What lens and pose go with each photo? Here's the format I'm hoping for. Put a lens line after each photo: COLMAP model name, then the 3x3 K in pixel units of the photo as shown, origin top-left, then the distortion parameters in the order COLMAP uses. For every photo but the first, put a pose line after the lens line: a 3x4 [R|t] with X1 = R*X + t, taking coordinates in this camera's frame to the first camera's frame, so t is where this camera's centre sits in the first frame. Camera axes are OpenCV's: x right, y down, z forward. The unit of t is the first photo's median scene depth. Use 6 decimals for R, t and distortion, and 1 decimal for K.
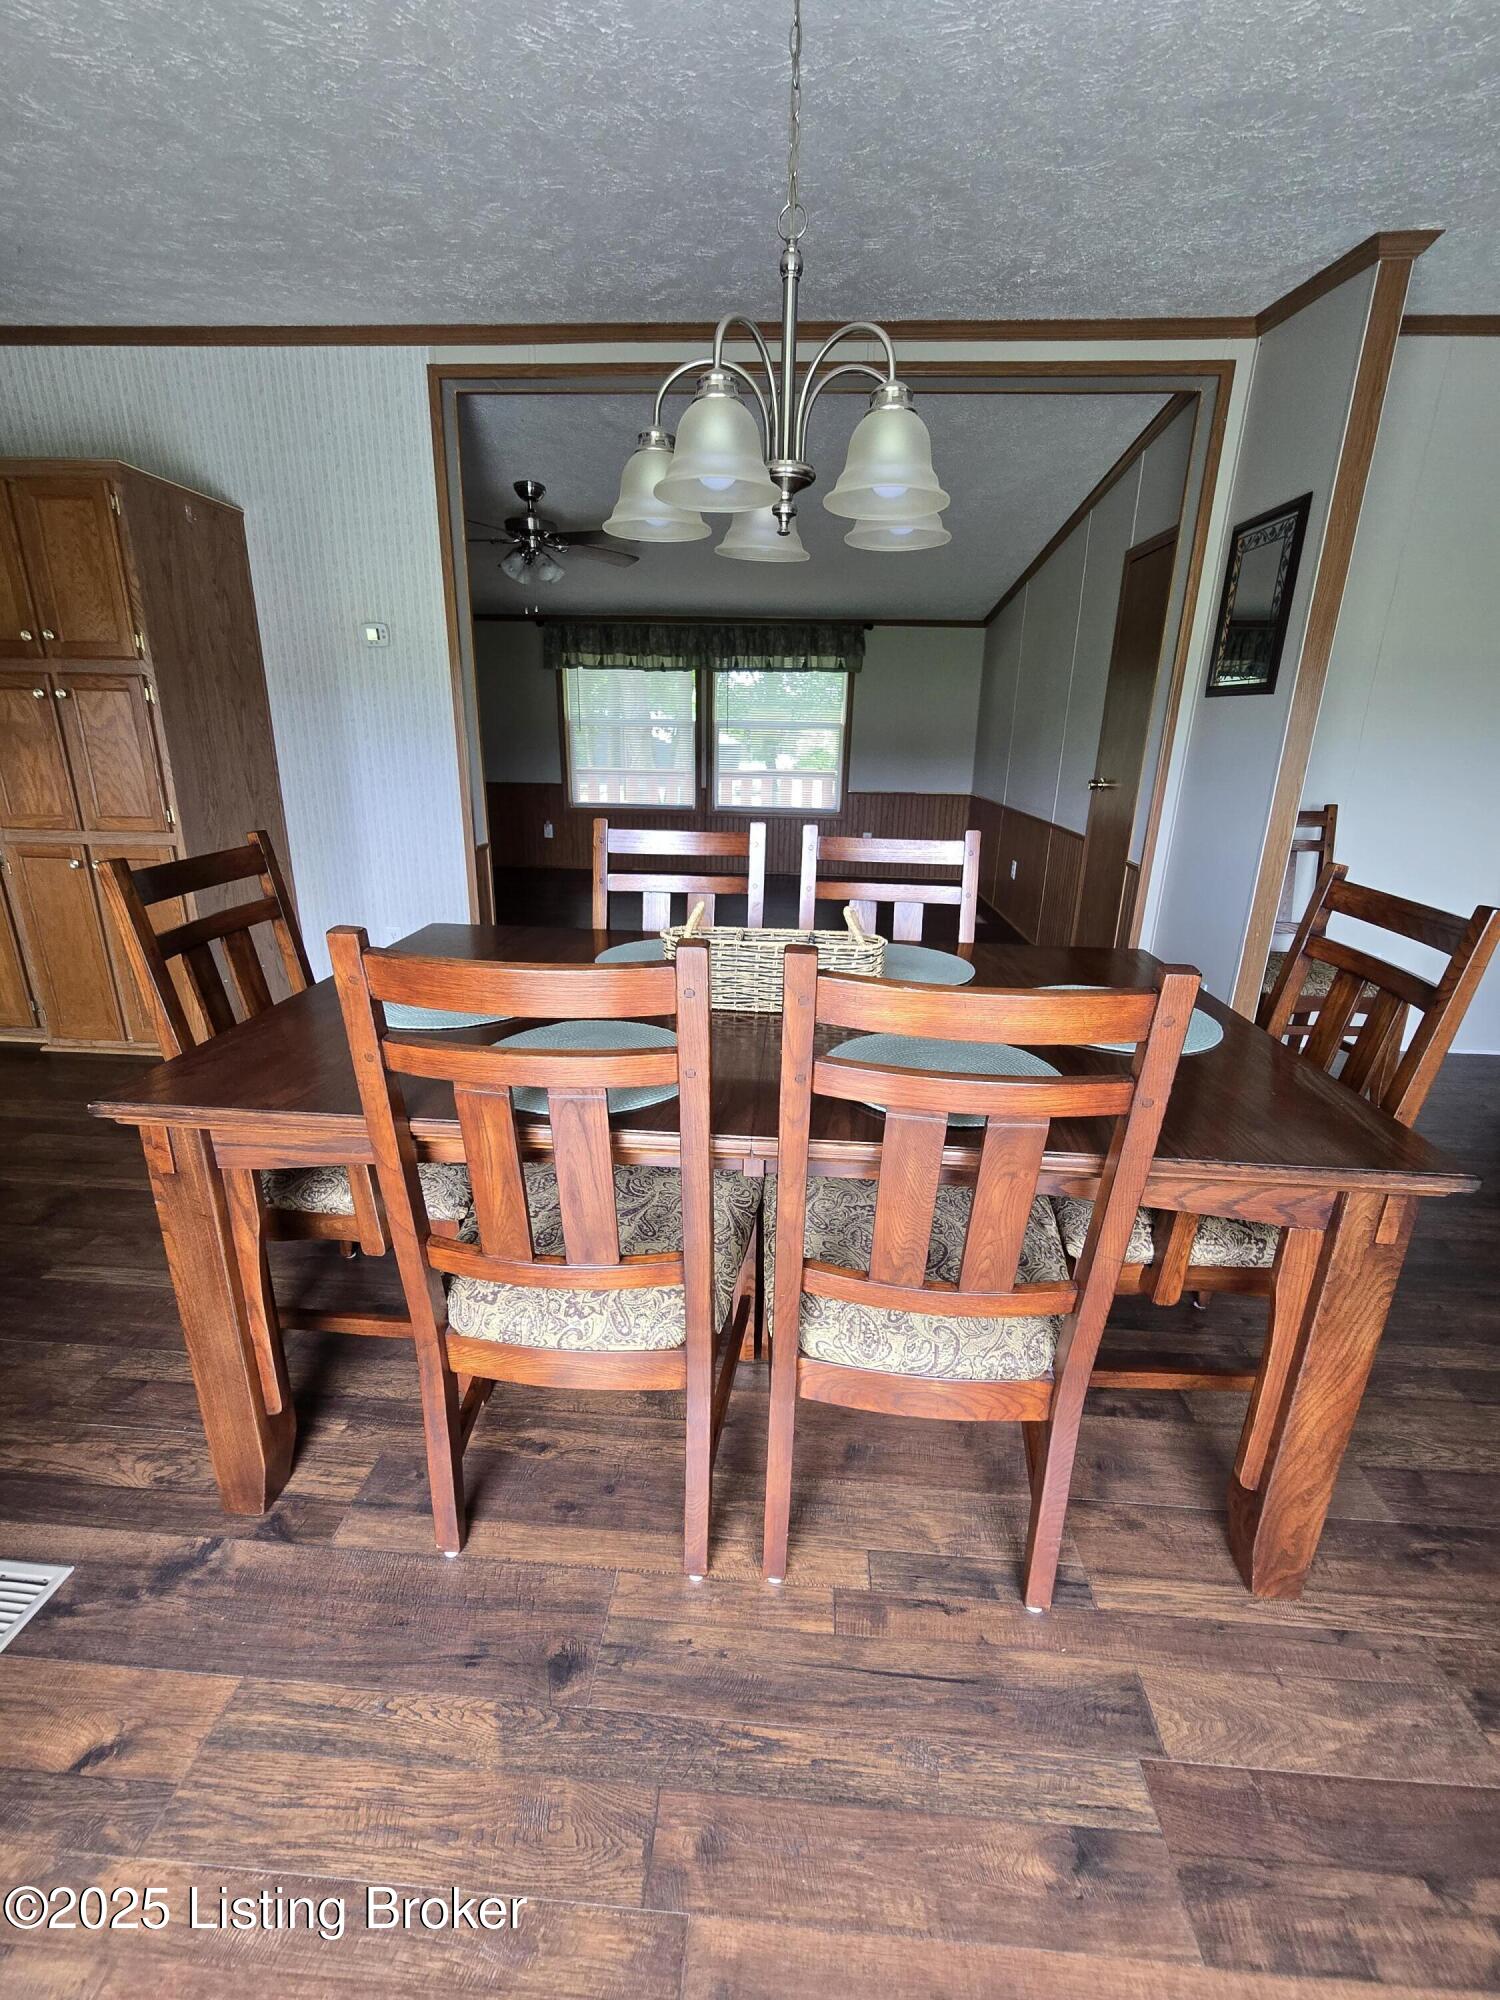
lens RADIAL K [[826.1, 0, 754.9], [0, 826.1, 987.4], [0, 0, 1]] dist [-0.000483, -0.000562]
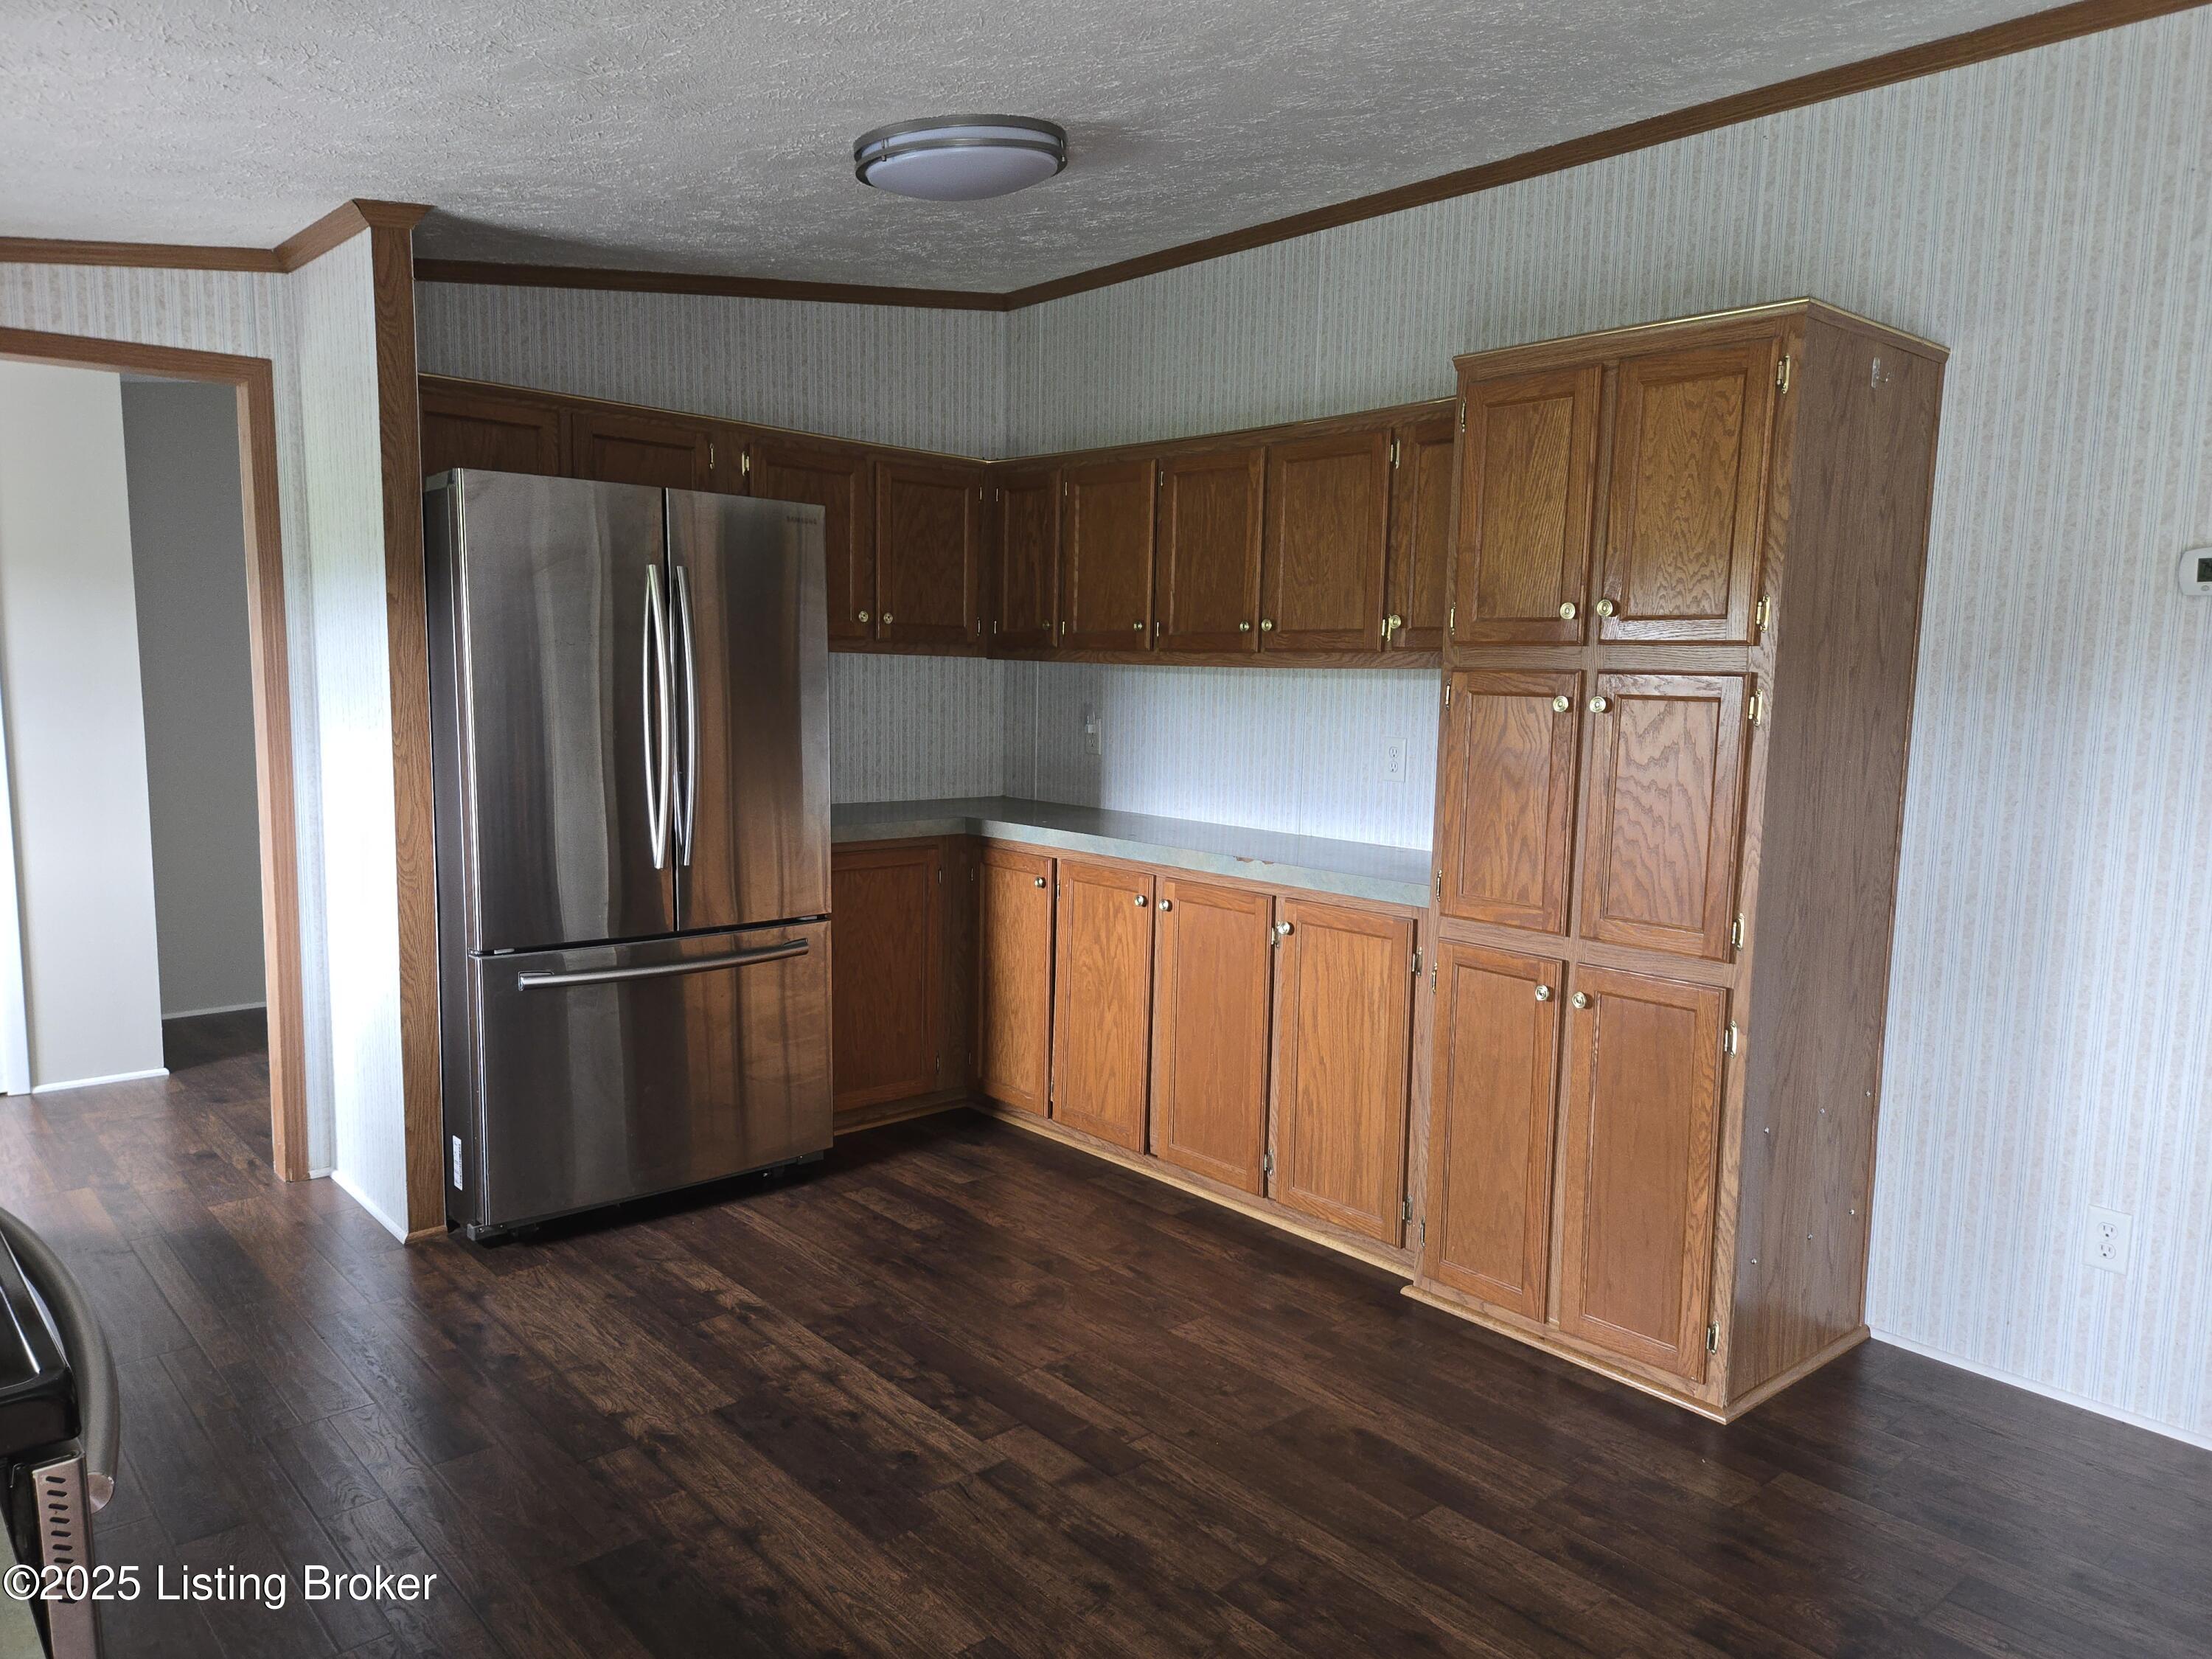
lens RADIAL K [[1517.4, 0, 1095.9], [0, 1517.4, 835.9], [0, 0, 1]] dist [0.041945, -0.014516]
pose [[0.707252, 0.076139, -0.702850, -0.325910], [-0.214340, 0.970483, -0.110551, -0.074857], [0.673687, 0.228836, 0.702695, 0.048455]]
